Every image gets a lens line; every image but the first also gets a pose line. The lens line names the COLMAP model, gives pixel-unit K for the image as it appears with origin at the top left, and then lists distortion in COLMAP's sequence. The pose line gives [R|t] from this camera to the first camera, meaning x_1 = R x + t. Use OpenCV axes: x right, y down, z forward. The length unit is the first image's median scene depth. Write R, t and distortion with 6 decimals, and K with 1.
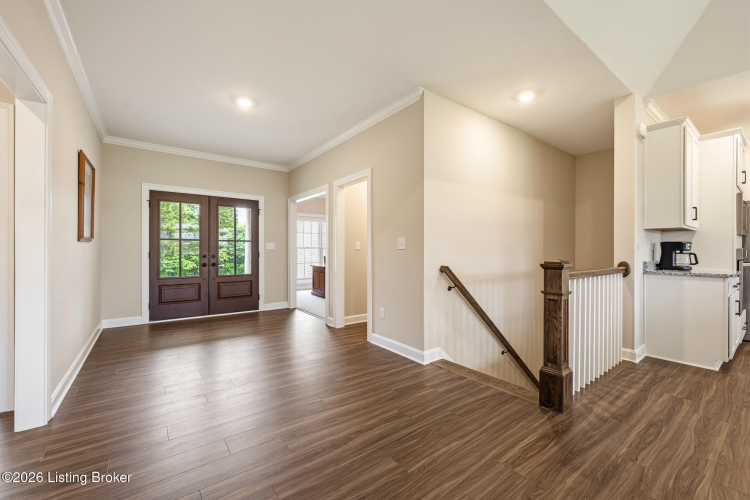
lens RADIAL K [[311.2, 0, 375.0], [0, 311.2, 250.0], [0, 0, 1]] dist [-0.001903, -0.000133]
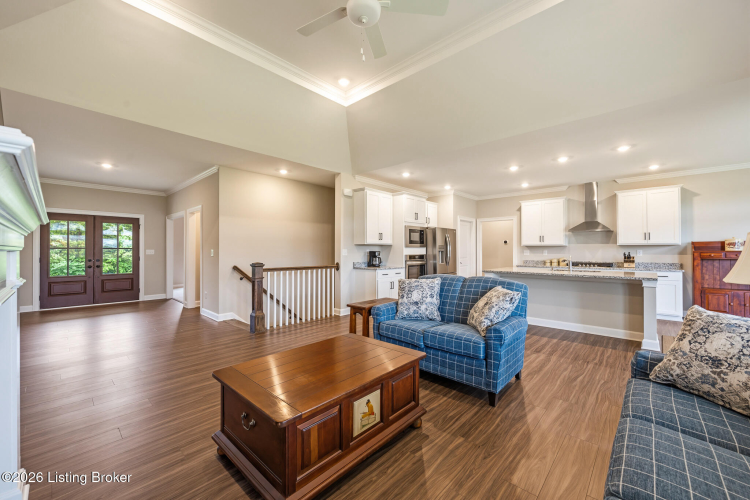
lens RADIAL K [[300.3, 0, 375.0], [0, 300.3, 250.0], [0, 0, 1]] dist [-0.001430, -0.000215]
pose [[0.983246, -0.001424, 0.182276, 0.445906], [0.001531, 0.999999, -0.000449, -0.023243], [-0.182275, 0.000720, 0.983247, -0.519815]]
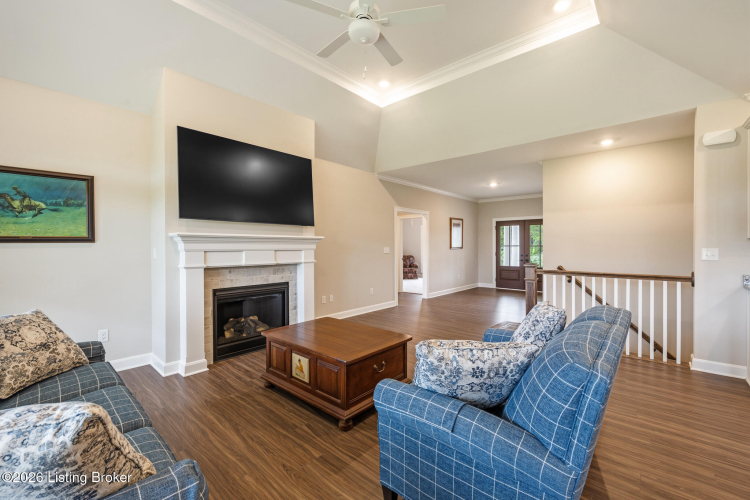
lens RADIAL K [[311.2, 0, 375.0], [0, 311.2, 250.0], [0, 0, 1]] dist [-0.001903, -0.000133]
pose [[0.208561, 0.011878, -0.977937, 1.011792], [0.000662, 0.999924, 0.012286, -0.032169], [0.978009, -0.003209, 0.208537, -0.164614]]
